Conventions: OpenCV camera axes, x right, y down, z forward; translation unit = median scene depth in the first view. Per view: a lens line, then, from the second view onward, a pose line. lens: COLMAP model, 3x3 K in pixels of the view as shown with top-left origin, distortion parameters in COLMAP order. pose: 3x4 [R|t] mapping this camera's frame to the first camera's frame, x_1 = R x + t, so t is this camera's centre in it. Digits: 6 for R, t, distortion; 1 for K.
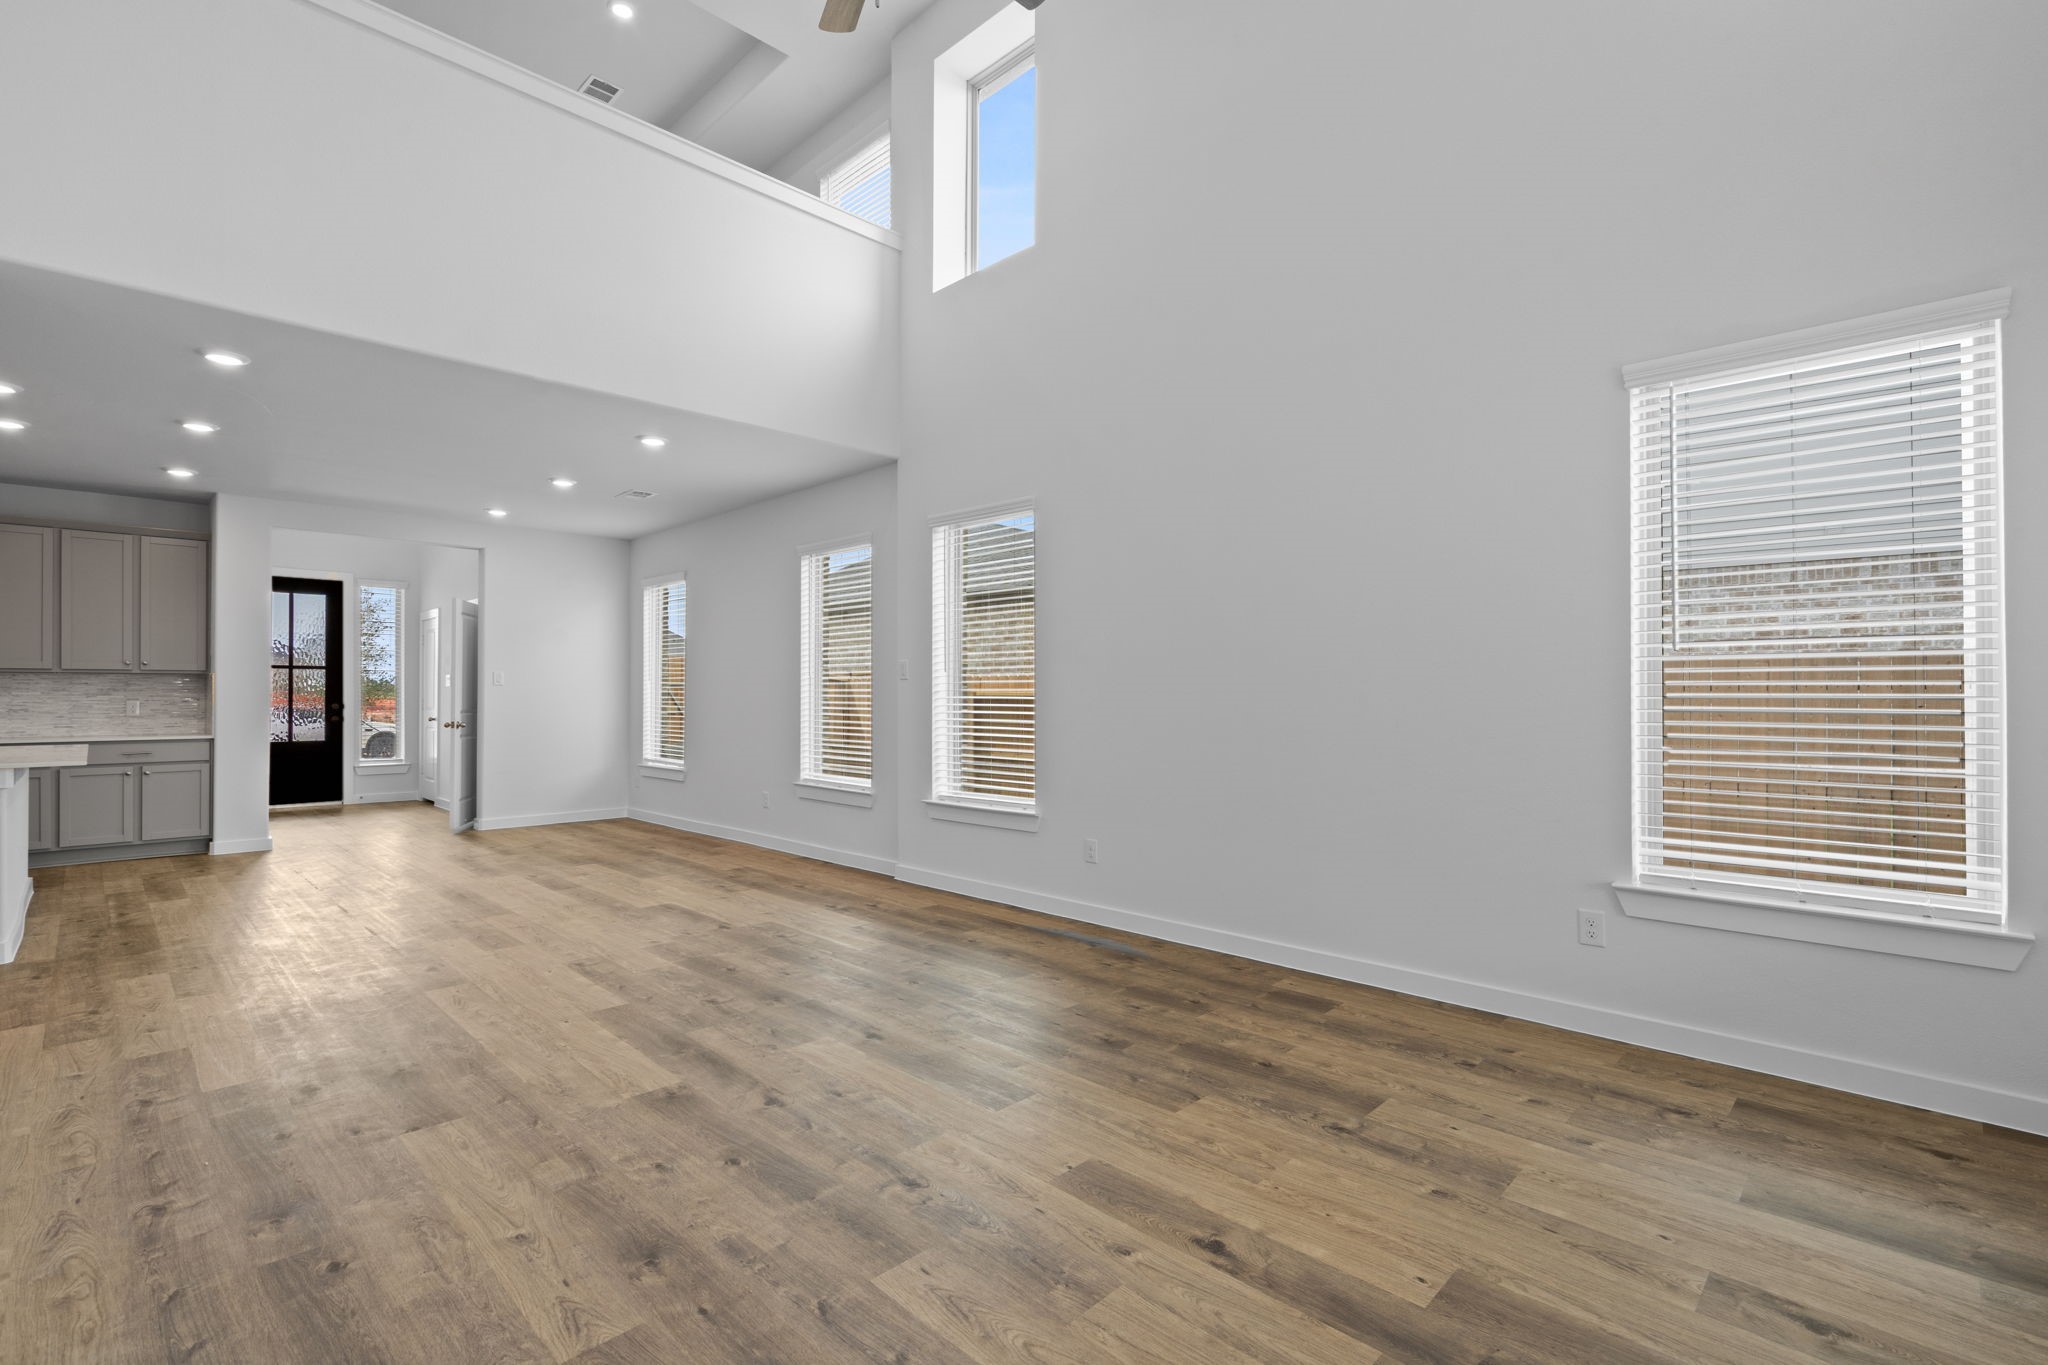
lens RADIAL K [[943.9, 0, 1033.8], [0, 943.9, 676.2], [0, 0, 1]] dist [0.001227, -0.000187]
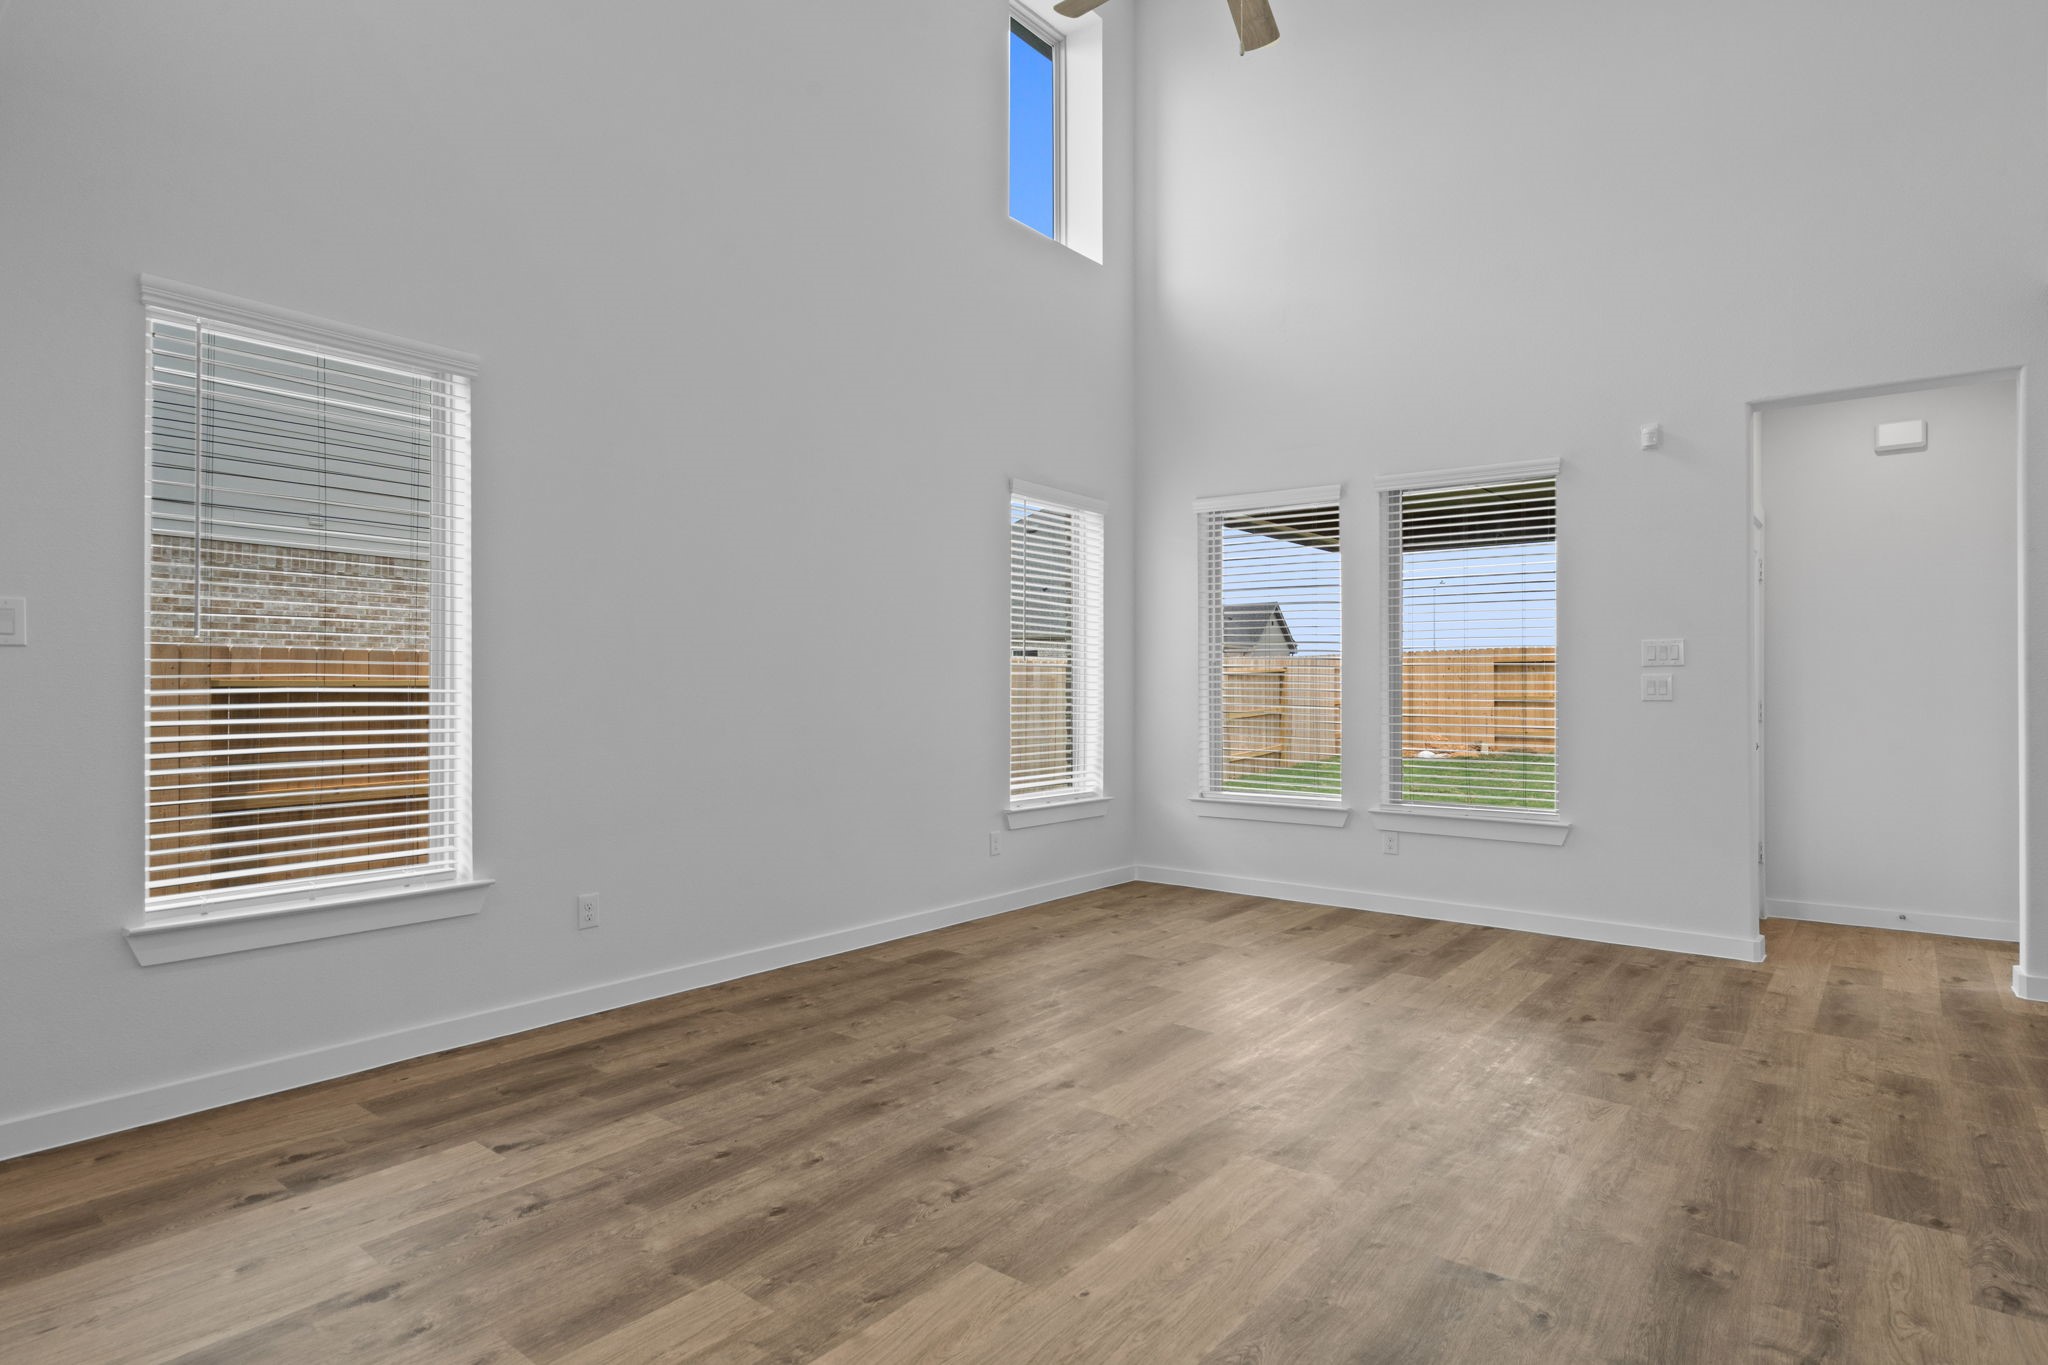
lens RADIAL K [[1076.5, 0, 1025.9], [0, 1076.5, 694.8], [0, 0, 1]] dist [0.000952, 0.001756]
pose [[-0.097886, -0.004361, 0.995188, -0.960599], [-0.020987, 0.999777, 0.002317, 0.020500], [-0.994976, -0.020659, -0.097956, 0.959852]]
